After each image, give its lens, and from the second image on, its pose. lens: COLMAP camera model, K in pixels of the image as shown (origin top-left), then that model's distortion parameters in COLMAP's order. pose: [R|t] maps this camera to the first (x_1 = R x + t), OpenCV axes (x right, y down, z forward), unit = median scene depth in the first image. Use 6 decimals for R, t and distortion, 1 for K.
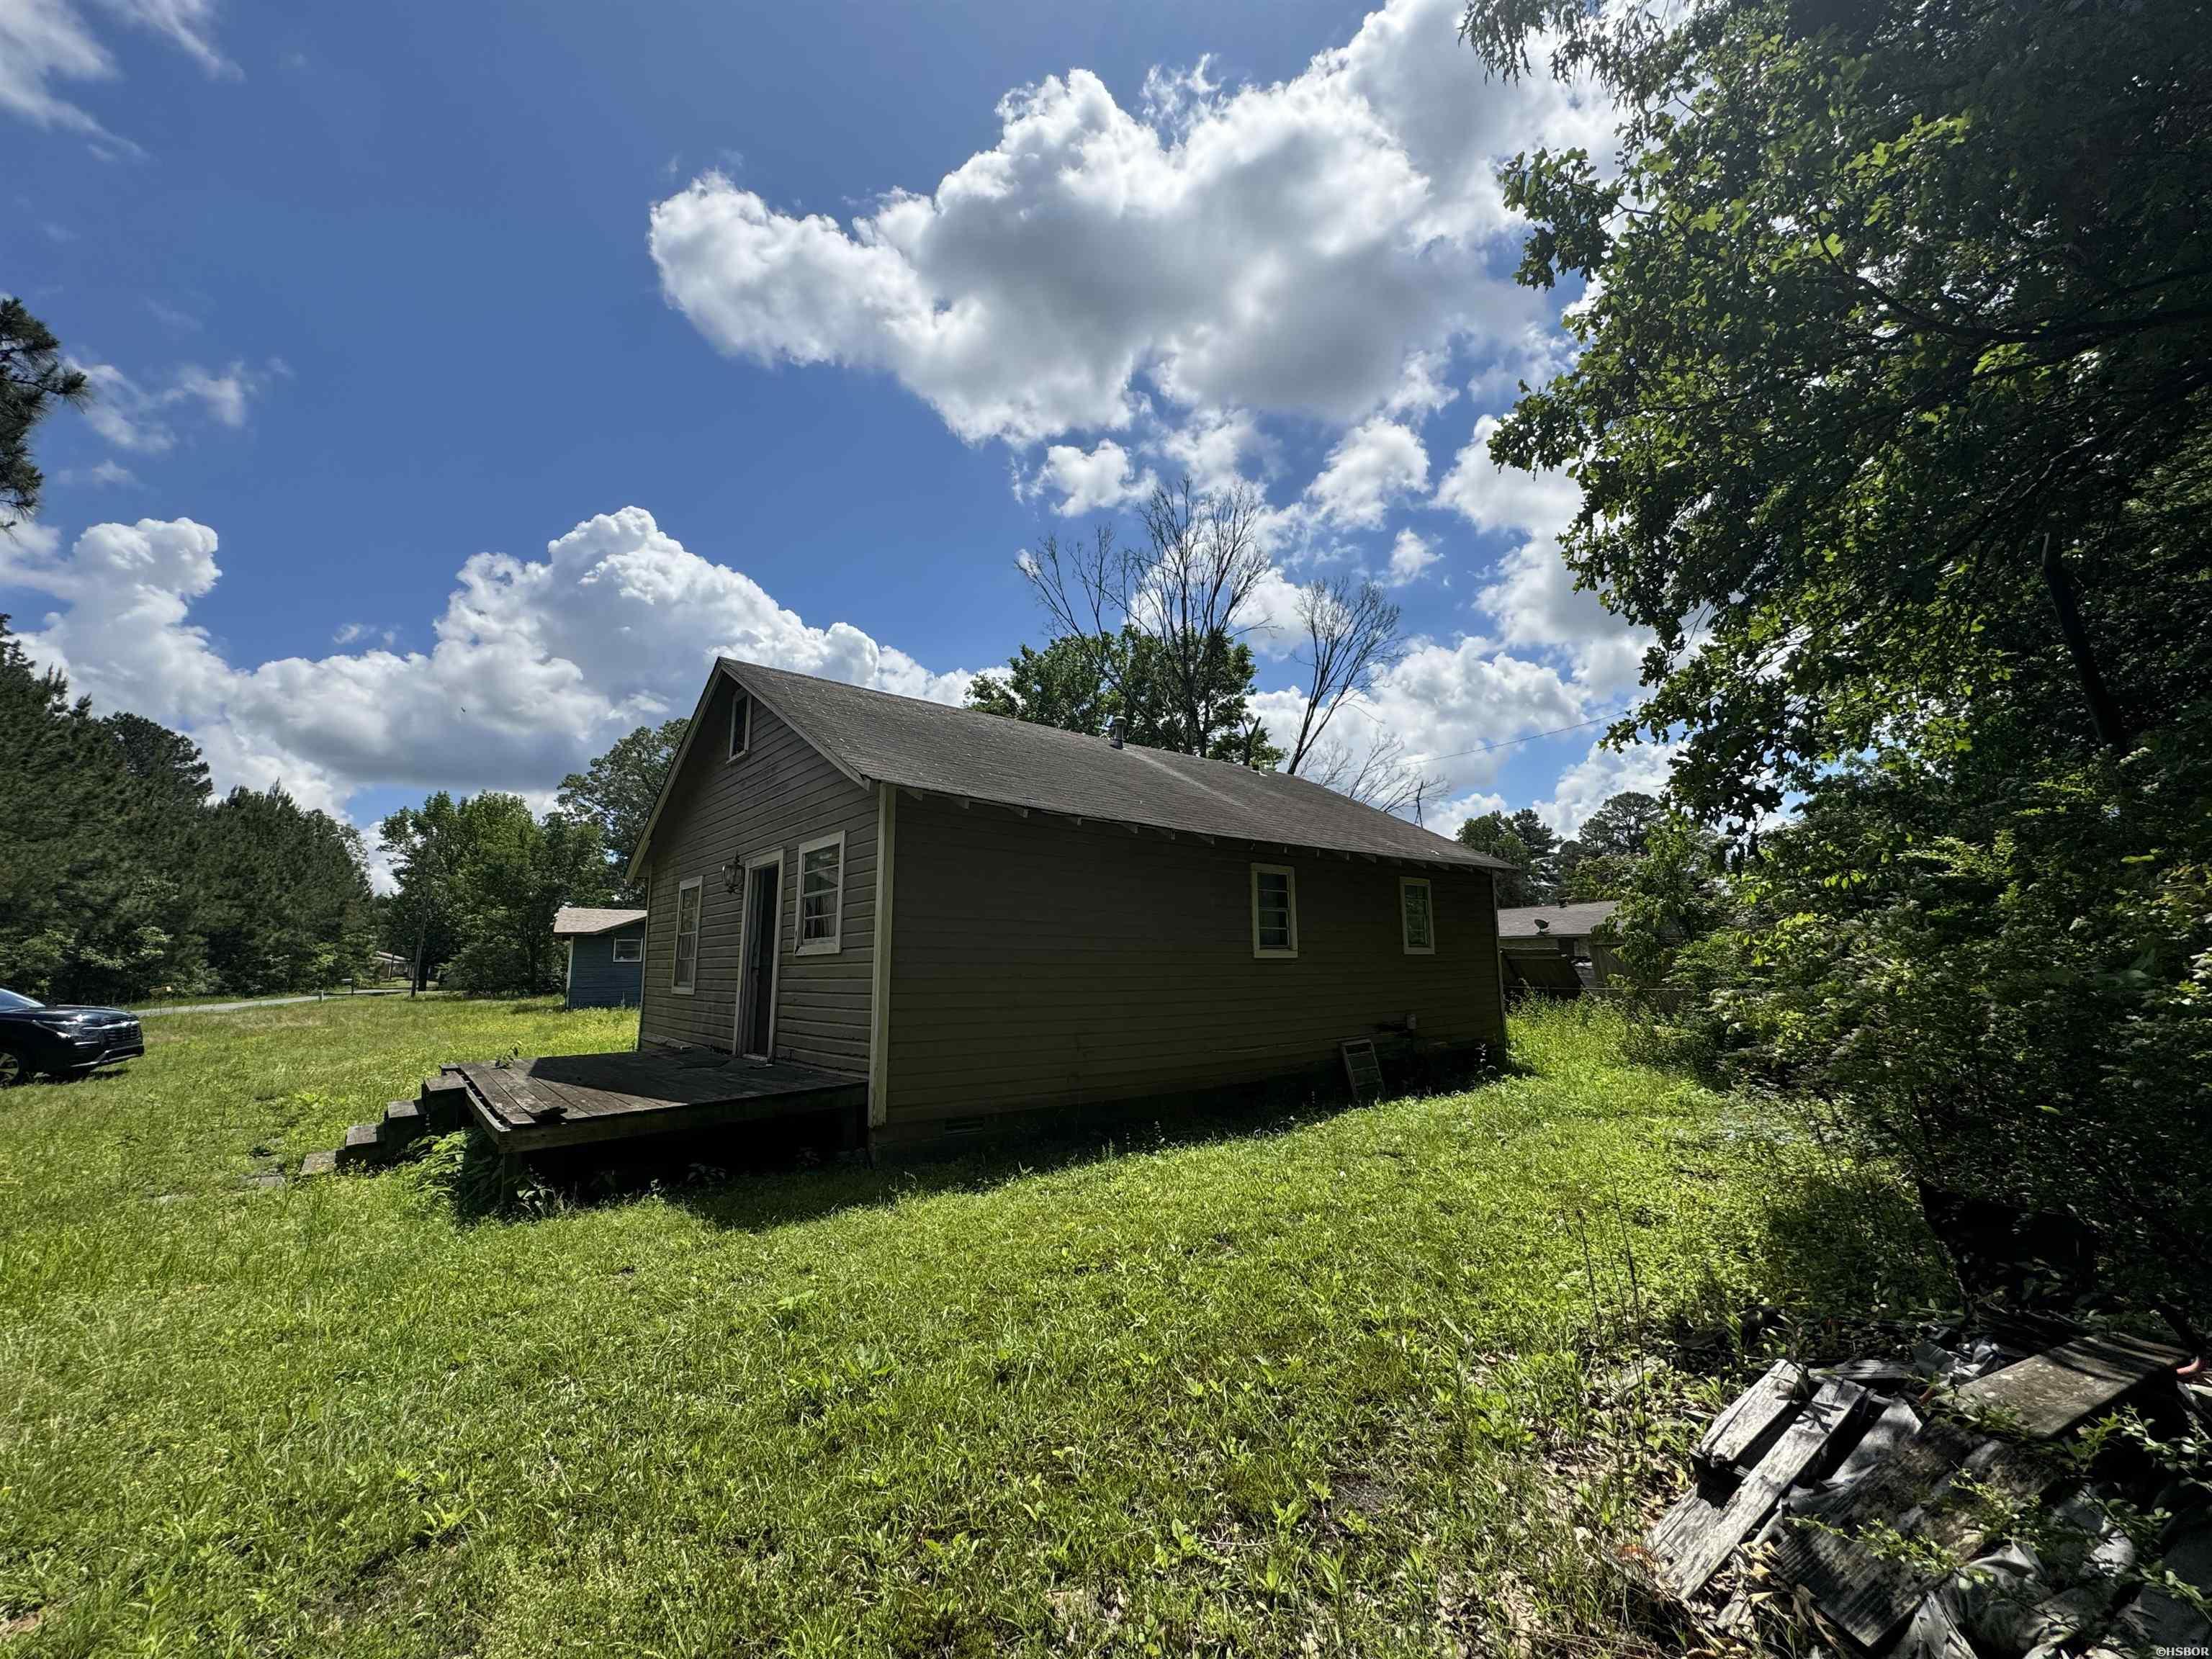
lens RADIAL K [[888.0, 0, 1033.2], [0, 888.0, 837.5], [0, 0, 1]] dist [-0.000422, 0.000672]
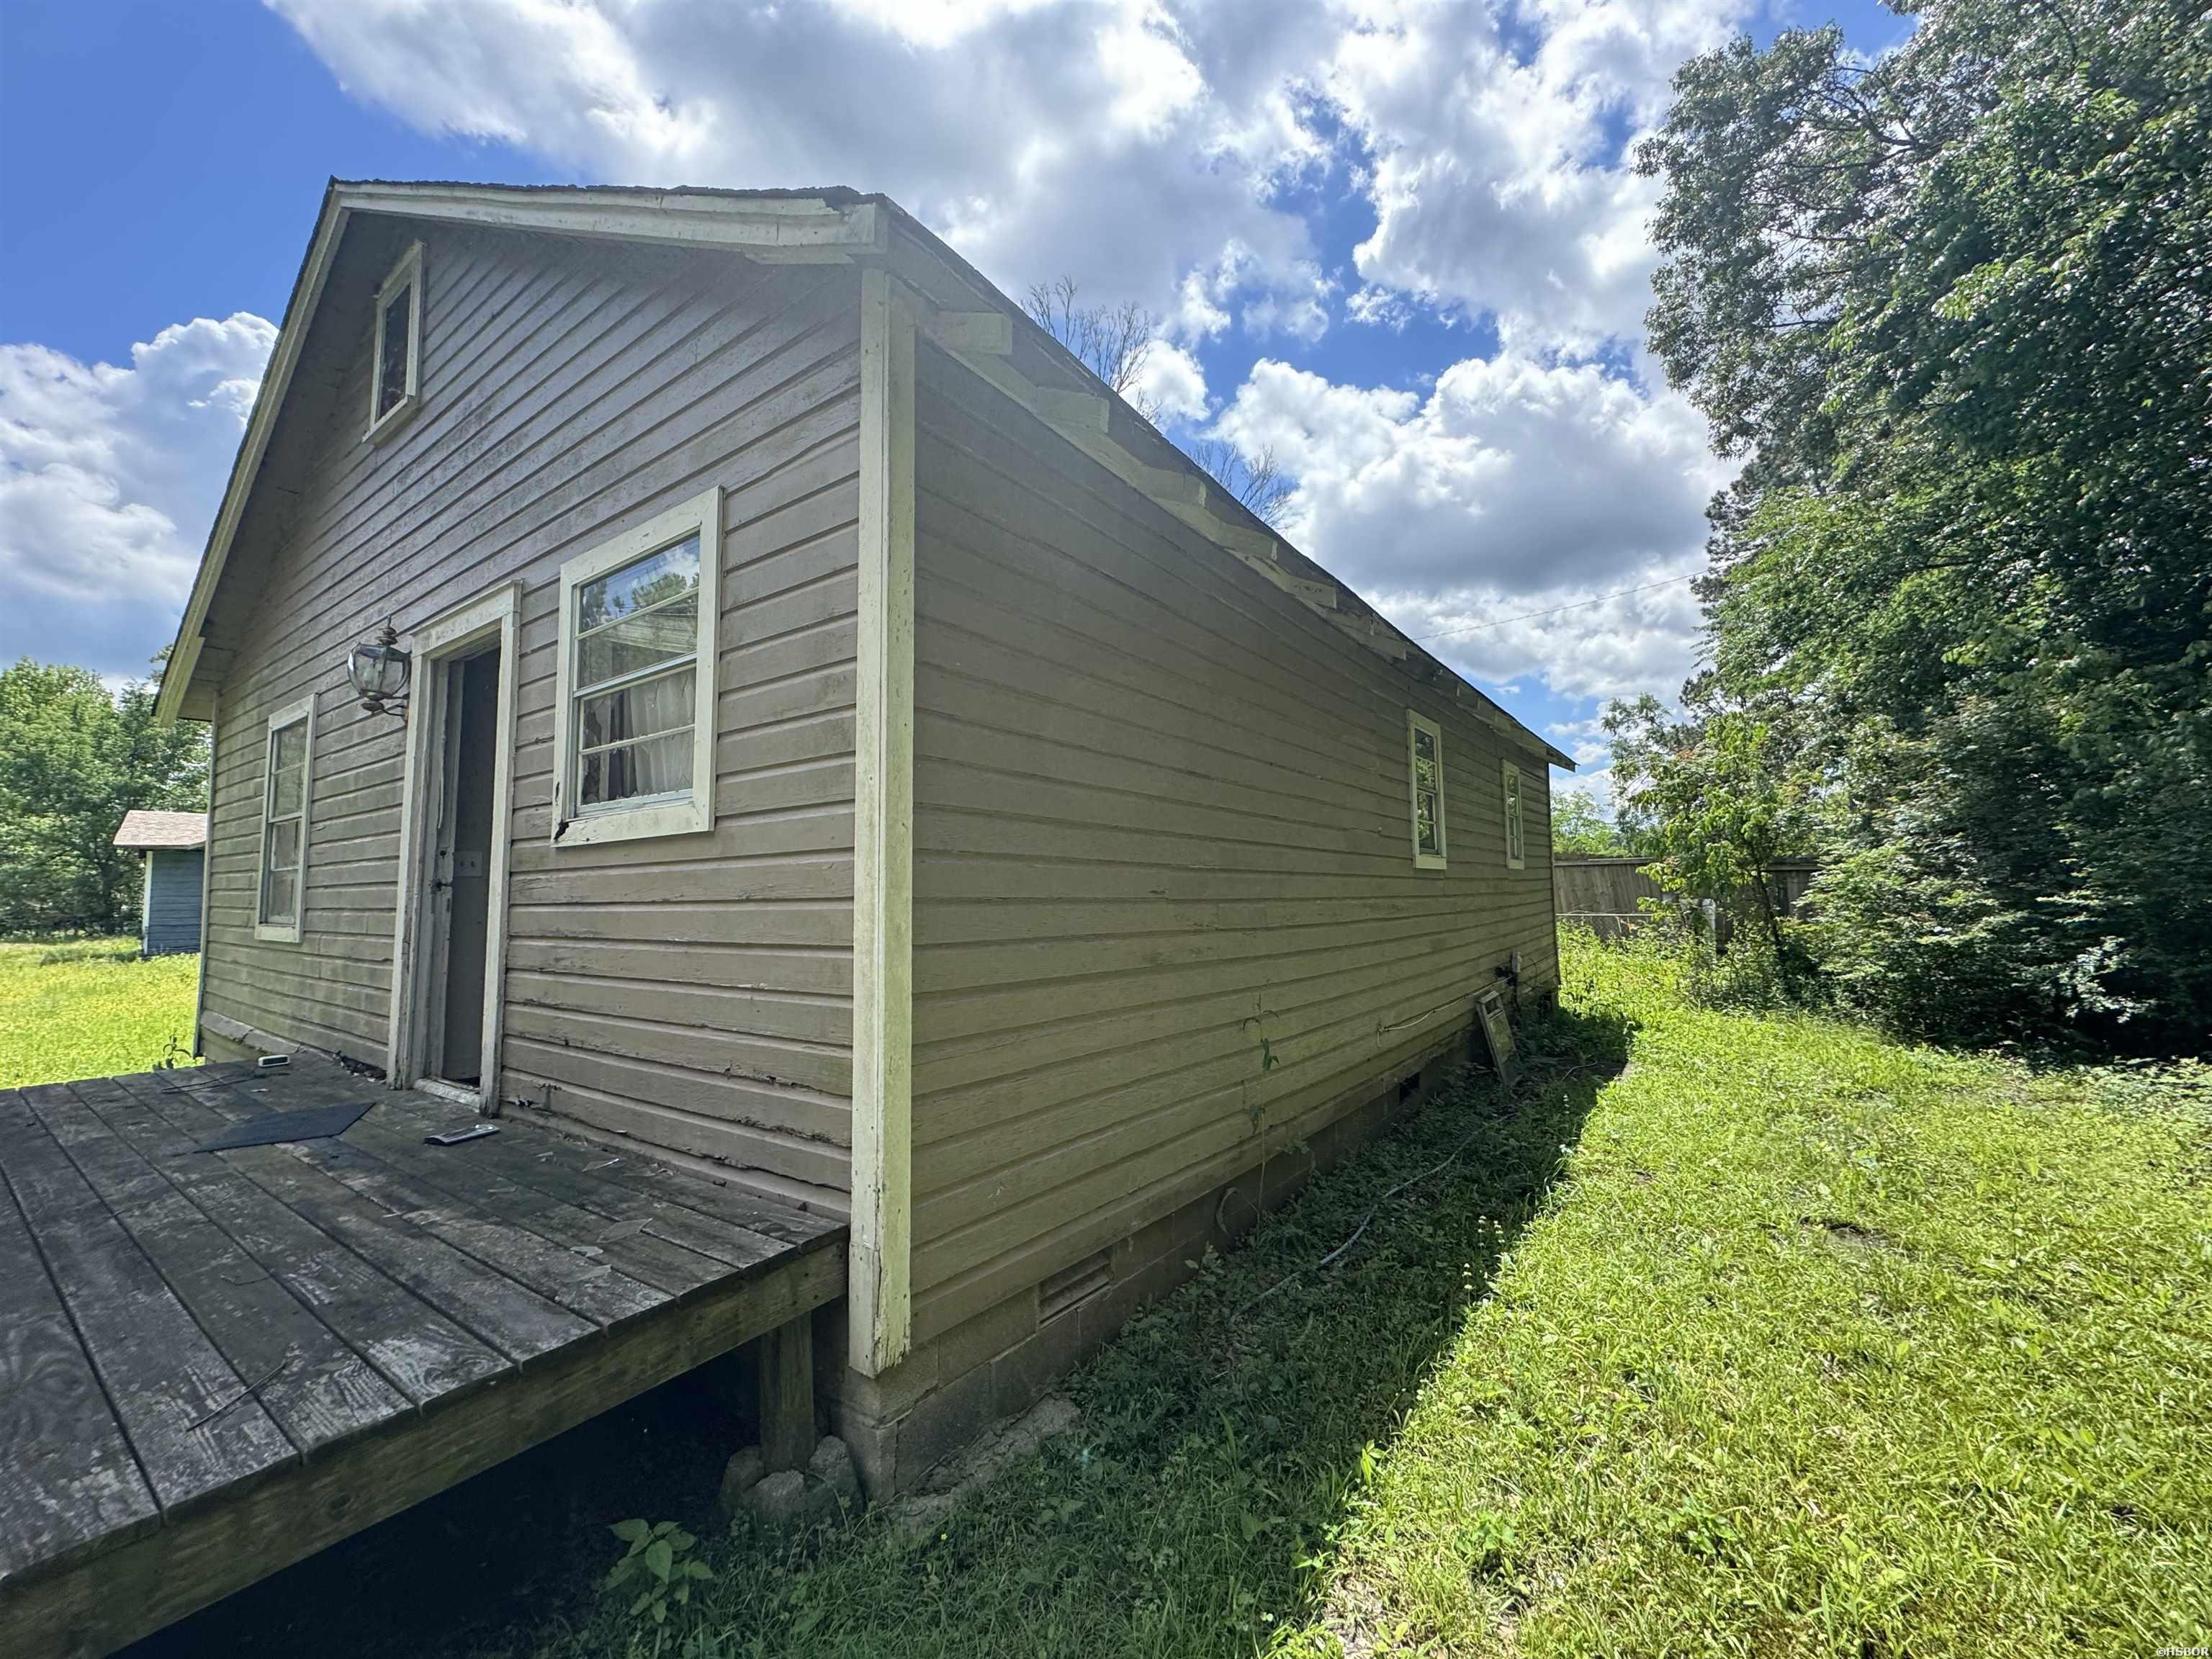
lens RADIAL K [[888.0, 0, 1033.2], [0, 888.0, 837.5], [0, 0, 1]] dist [-0.000422, 0.000672]
pose [[0.962211, 0.006543, 0.272225, -0.138863], [-0.029536, 0.996321, 0.080455, 0.073636], [-0.270697, -0.085455, 0.958864, 0.459370]]
